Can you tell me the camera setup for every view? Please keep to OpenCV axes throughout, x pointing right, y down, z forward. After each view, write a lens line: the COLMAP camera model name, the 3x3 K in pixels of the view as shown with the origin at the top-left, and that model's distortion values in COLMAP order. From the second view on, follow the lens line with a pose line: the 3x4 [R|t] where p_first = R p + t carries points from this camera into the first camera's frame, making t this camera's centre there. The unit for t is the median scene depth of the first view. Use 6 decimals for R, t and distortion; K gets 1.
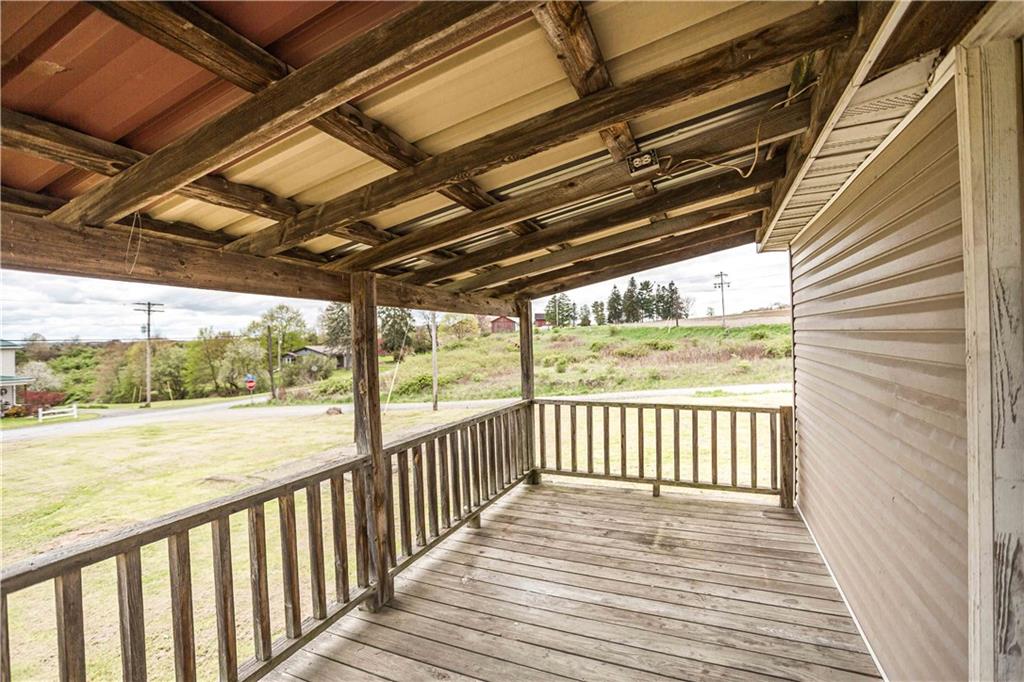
lens RADIAL K [[494.7, 0, 508.9], [0, 494.7, 335.5], [0, 0, 1]] dist [-0.075399, 0.029004]
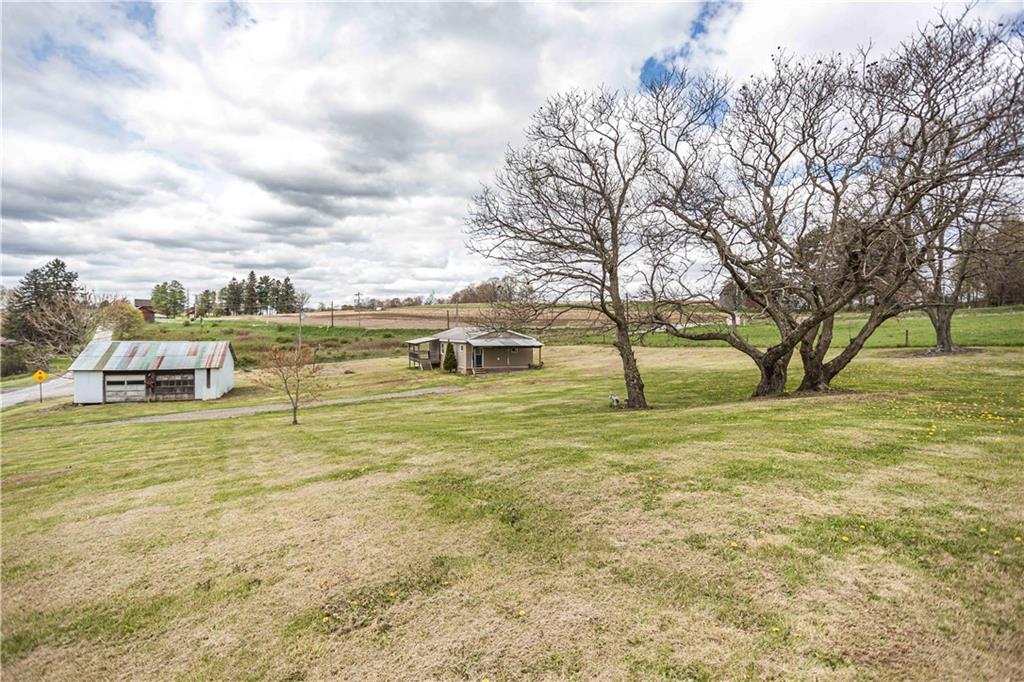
lens RADIAL K [[507.6, 0, 513.0], [0, 507.6, 322.9], [0, 0, 1]] dist [-0.069056, 0.032265]
pose [[0.701802, 0.026540, 0.711877, -0.329621], [-0.025365, 0.999603, -0.012261, -0.021661], [-0.711920, -0.009452, 0.702197, -0.446357]]
